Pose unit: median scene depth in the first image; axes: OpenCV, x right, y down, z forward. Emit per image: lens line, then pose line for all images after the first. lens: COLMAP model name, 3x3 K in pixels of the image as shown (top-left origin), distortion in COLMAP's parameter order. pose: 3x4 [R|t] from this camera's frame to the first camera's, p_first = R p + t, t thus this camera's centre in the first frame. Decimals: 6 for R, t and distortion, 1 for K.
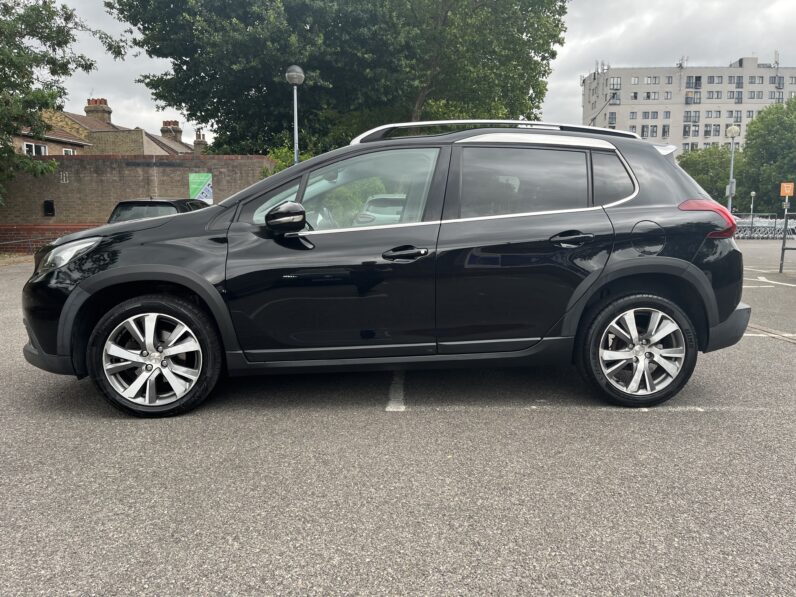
lens RADIAL K [[607.8, 0, 401.1], [0, 607.8, 297.4], [0, 0, 1]] dist [0.069507, -0.100760]
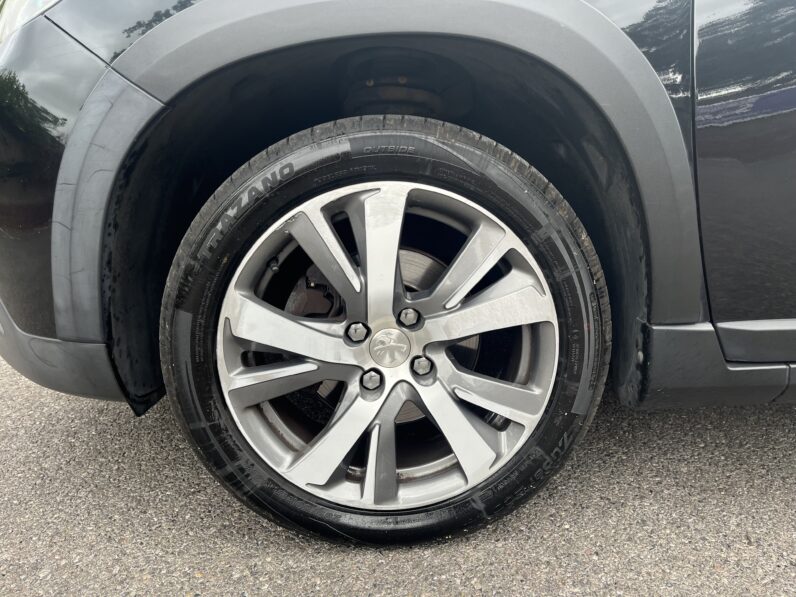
lens RADIAL K [[607.8, 0, 395.8], [0, 607.8, 303.6], [0, 0, 1]] dist [0.069507, -0.100760]
pose [[0.997173, -0.000382, -0.075138, -0.380386], [0.010633, 0.990642, 0.136069, 0.040802], [0.074383, -0.136484, 0.987846, 0.730003]]
